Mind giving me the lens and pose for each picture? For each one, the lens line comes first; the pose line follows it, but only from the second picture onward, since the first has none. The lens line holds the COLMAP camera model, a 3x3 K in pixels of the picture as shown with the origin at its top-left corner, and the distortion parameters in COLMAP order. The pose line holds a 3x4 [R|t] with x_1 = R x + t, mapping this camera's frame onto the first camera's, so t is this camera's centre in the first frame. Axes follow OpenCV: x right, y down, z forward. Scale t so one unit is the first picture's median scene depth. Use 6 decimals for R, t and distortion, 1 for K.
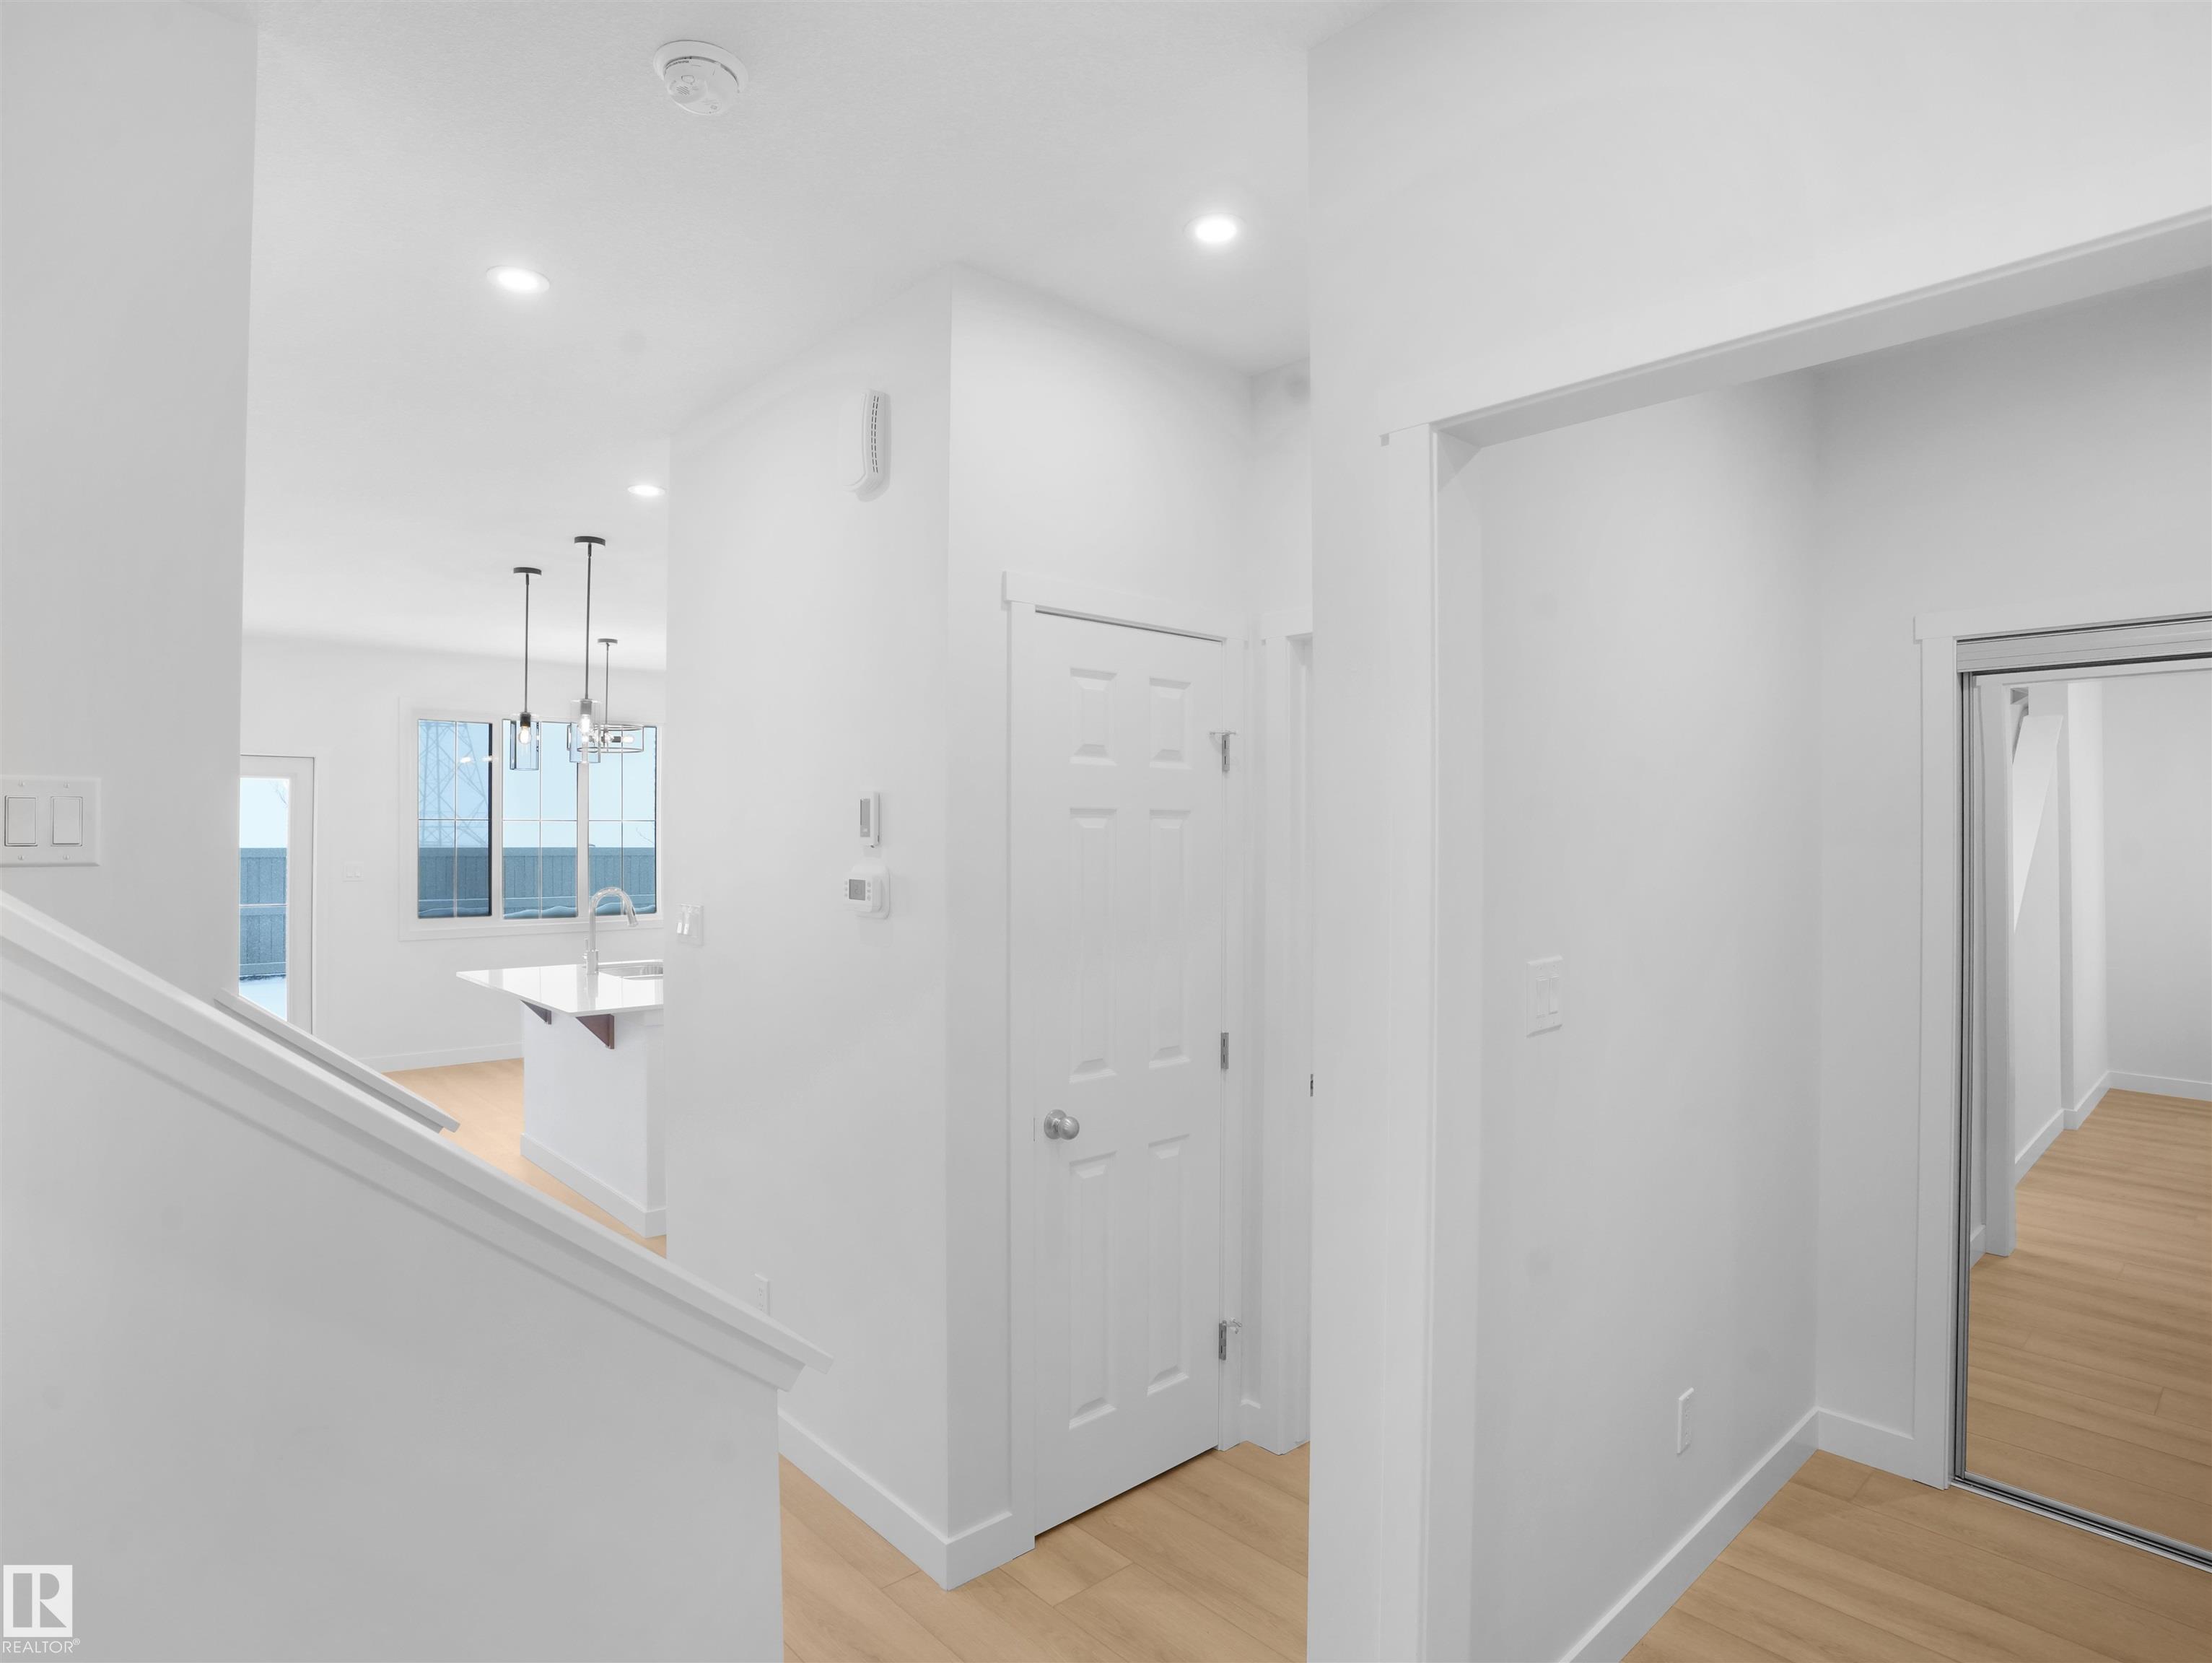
lens RADIAL K [[1200.2, 0, 1100.3], [0, 1200.2, 827.4], [0, 0, 1]] dist [-0.075297, 0.032385]
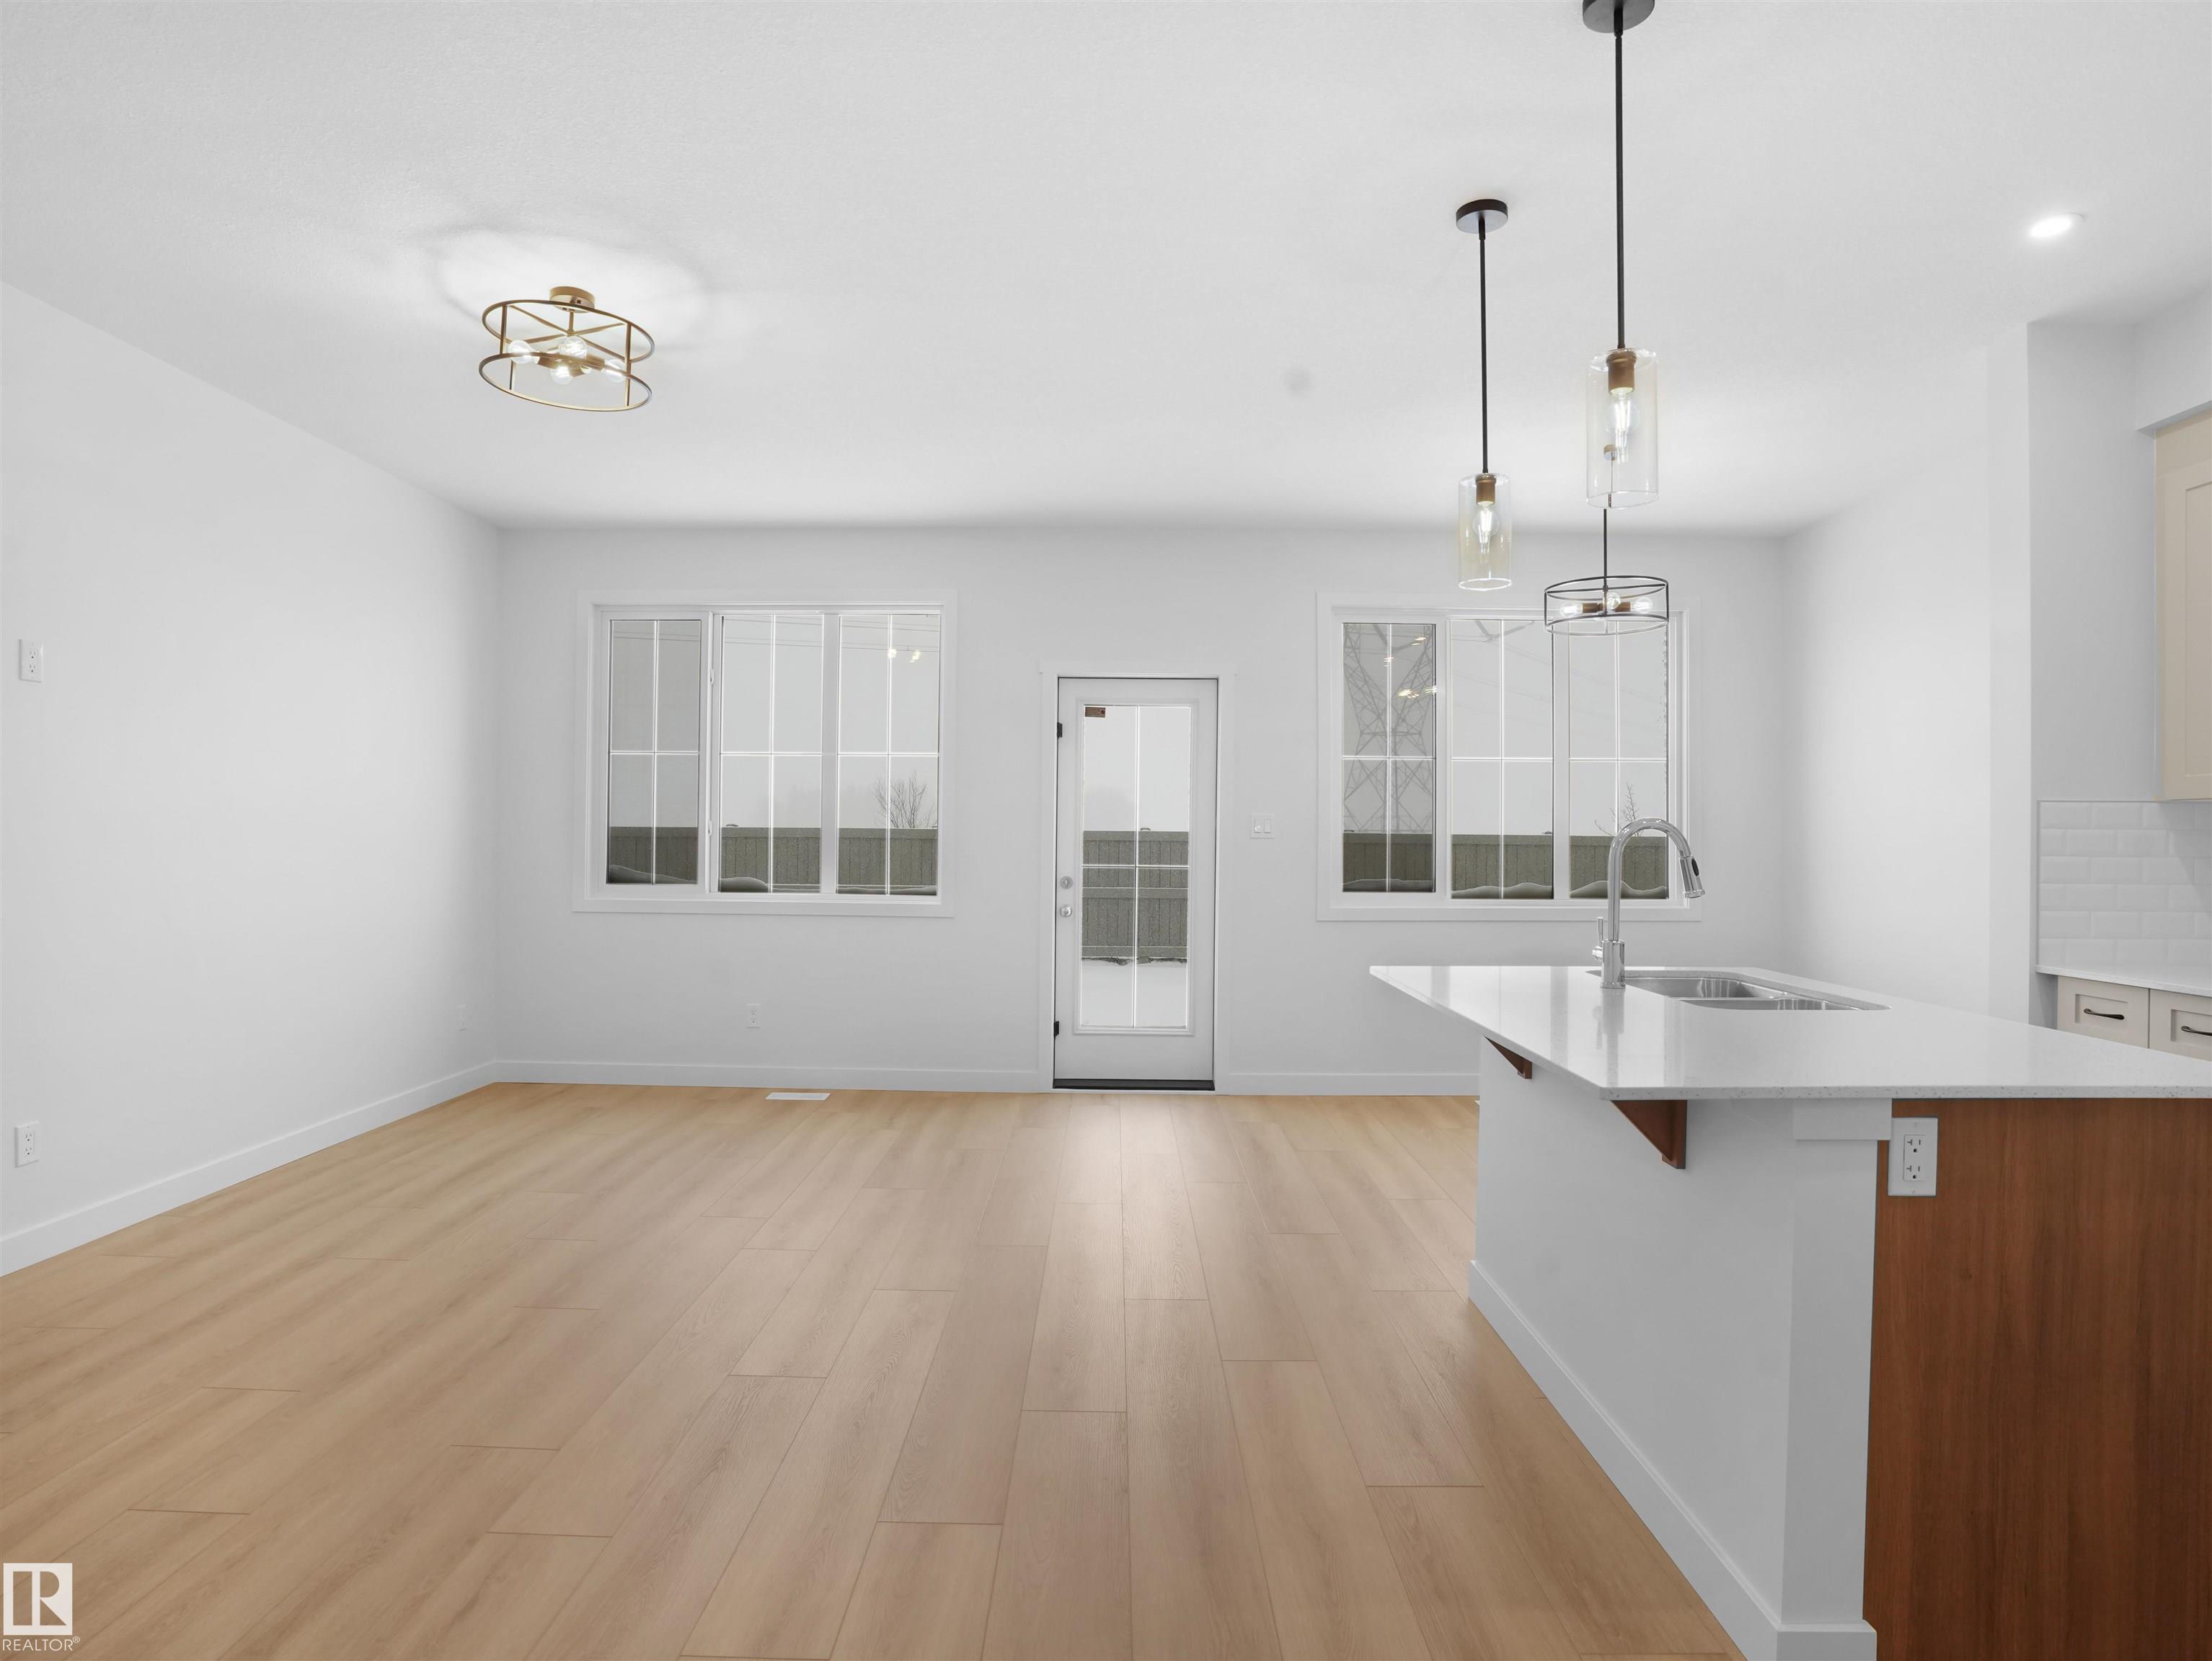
lens RADIAL K [[1221.2, 0, 1098.0], [0, 1221.2, 830.4], [0, 0, 1]] dist [-0.083418, 0.040835]
pose [[0.728856, 0.001595, -0.684665, -0.174817], [-0.002398, 0.999997, -0.000223, 0.042020], [0.684663, 0.001804, 0.728858, 0.350834]]
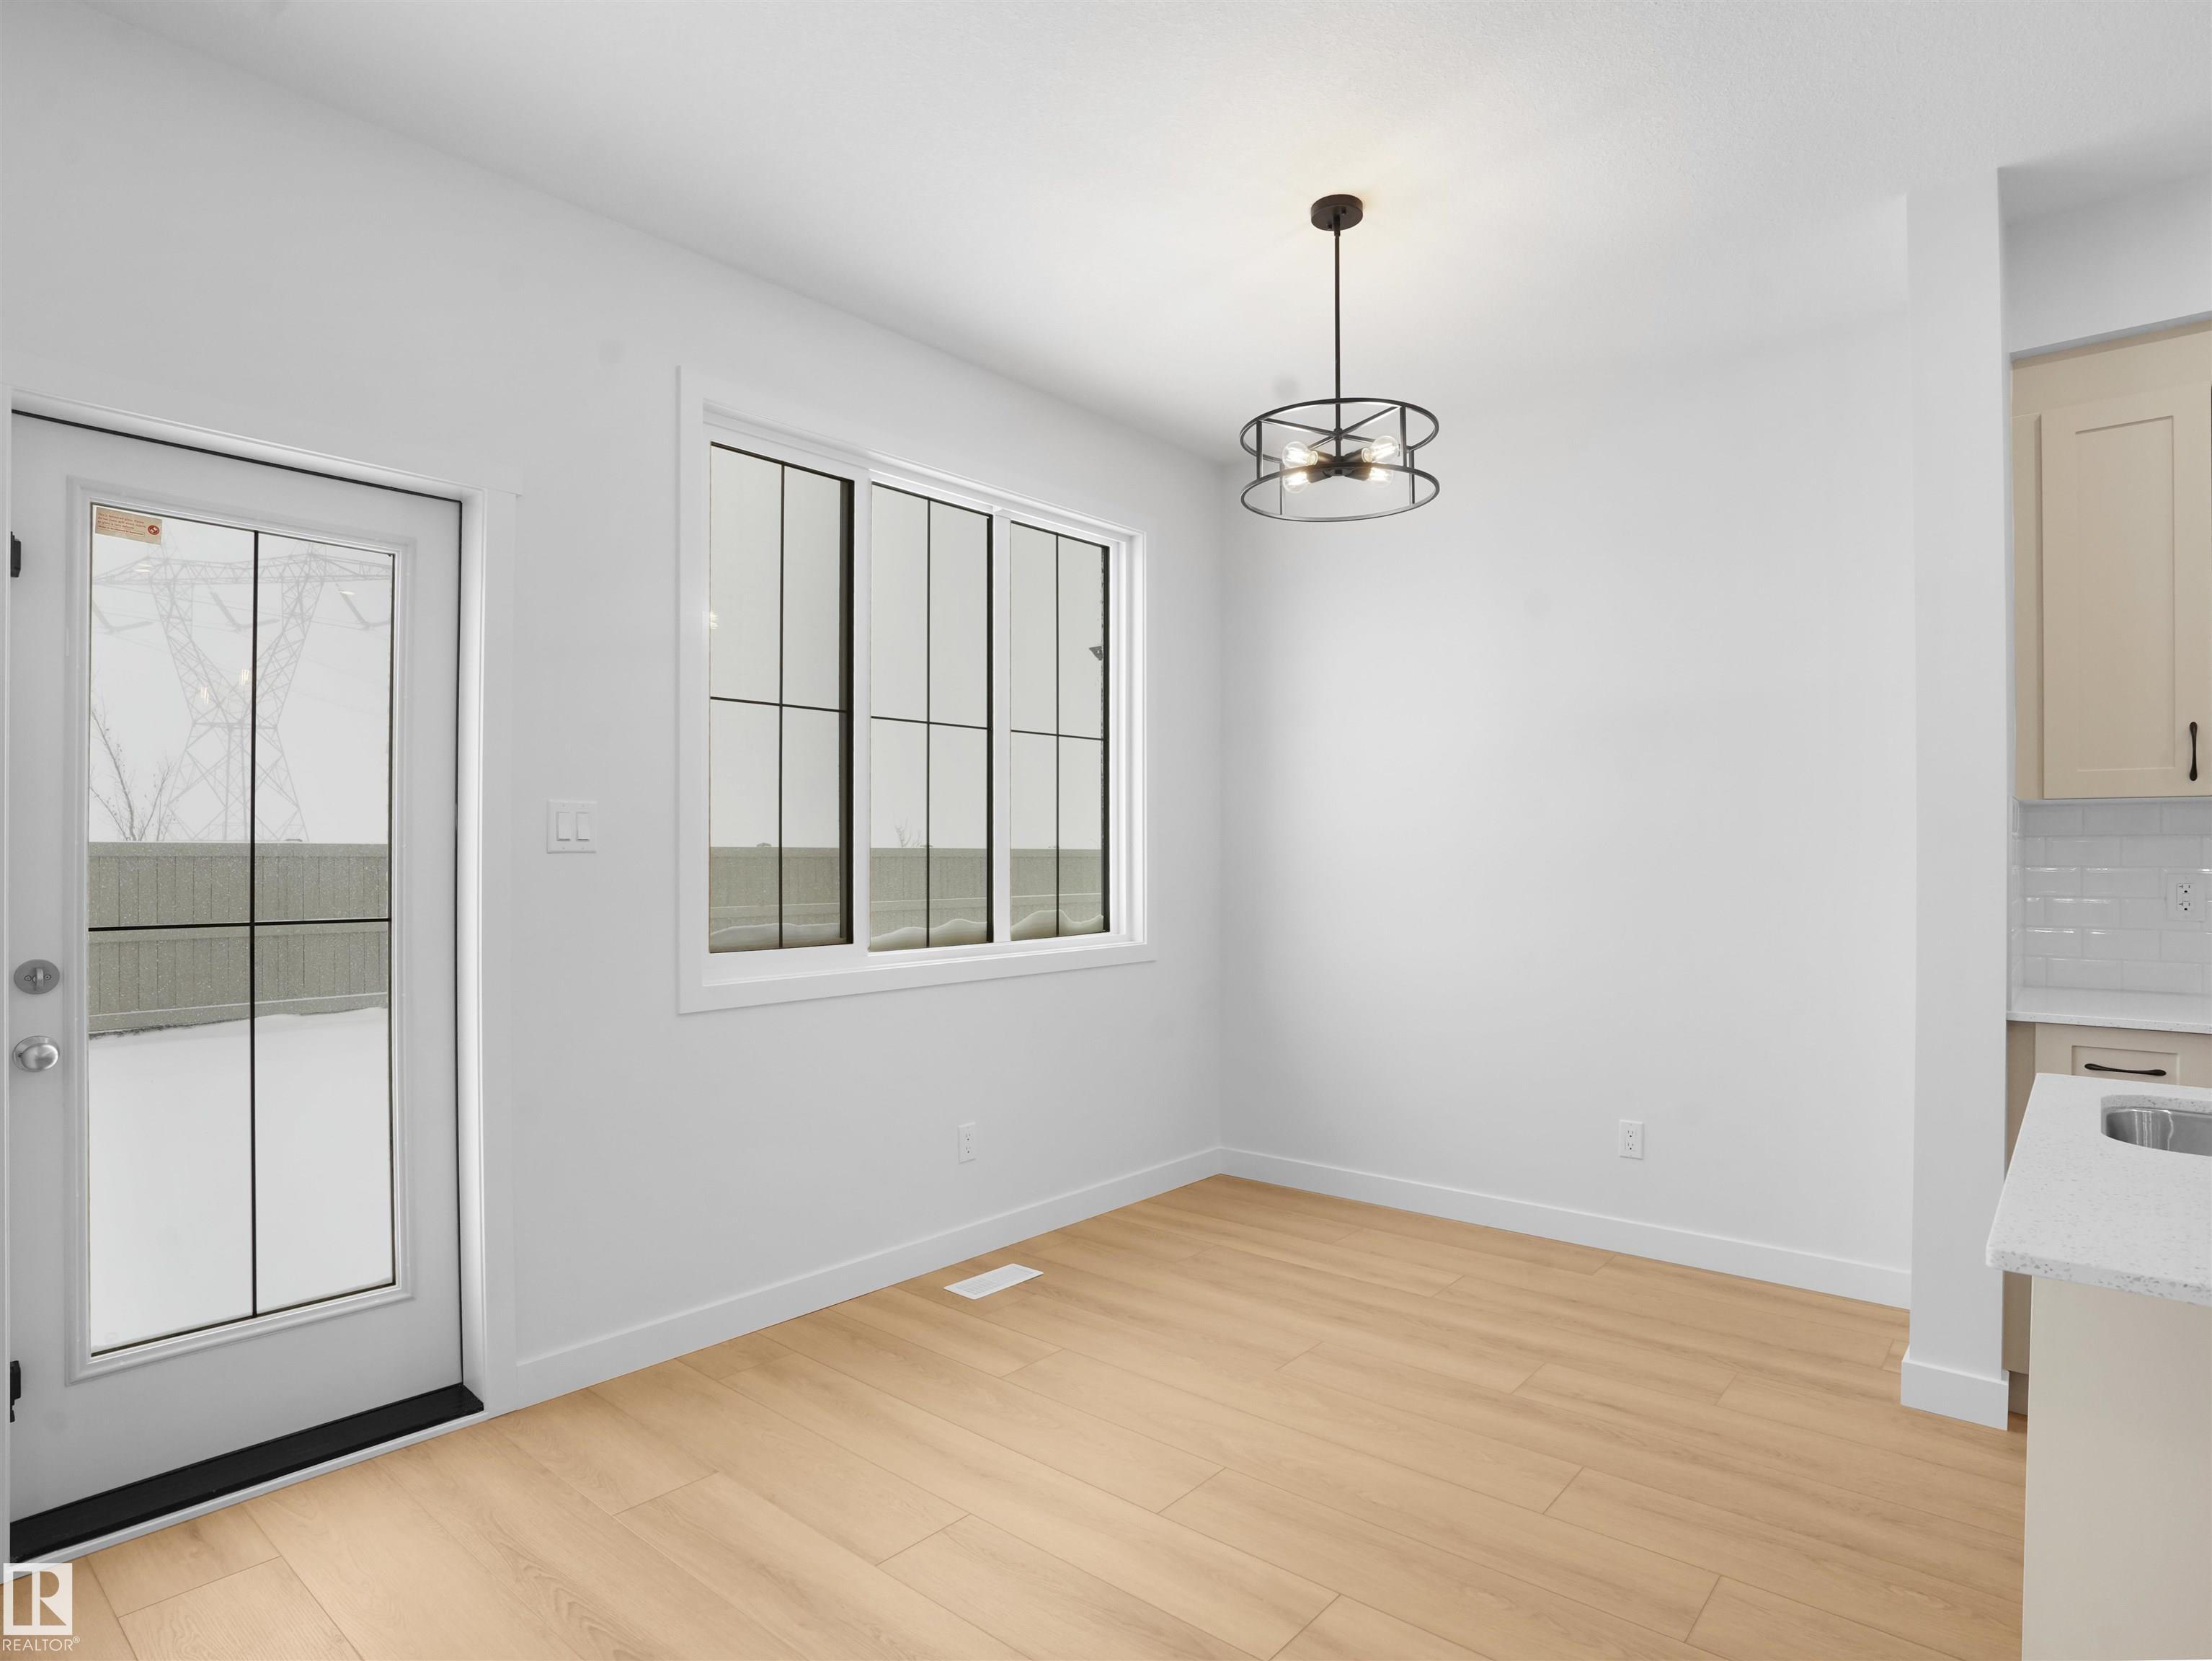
lens RADIAL K [[1206.3, 0, 1094.5], [0, 1206.3, 852.8], [0, 0, 1]] dist [-0.074900, 0.031369]
pose [[0.992180, -0.000574, 0.124812, -0.530519], [-0.000564, 0.999959, 0.009081, 0.043433], [-0.124812, -0.009081, 0.992139, 0.620769]]
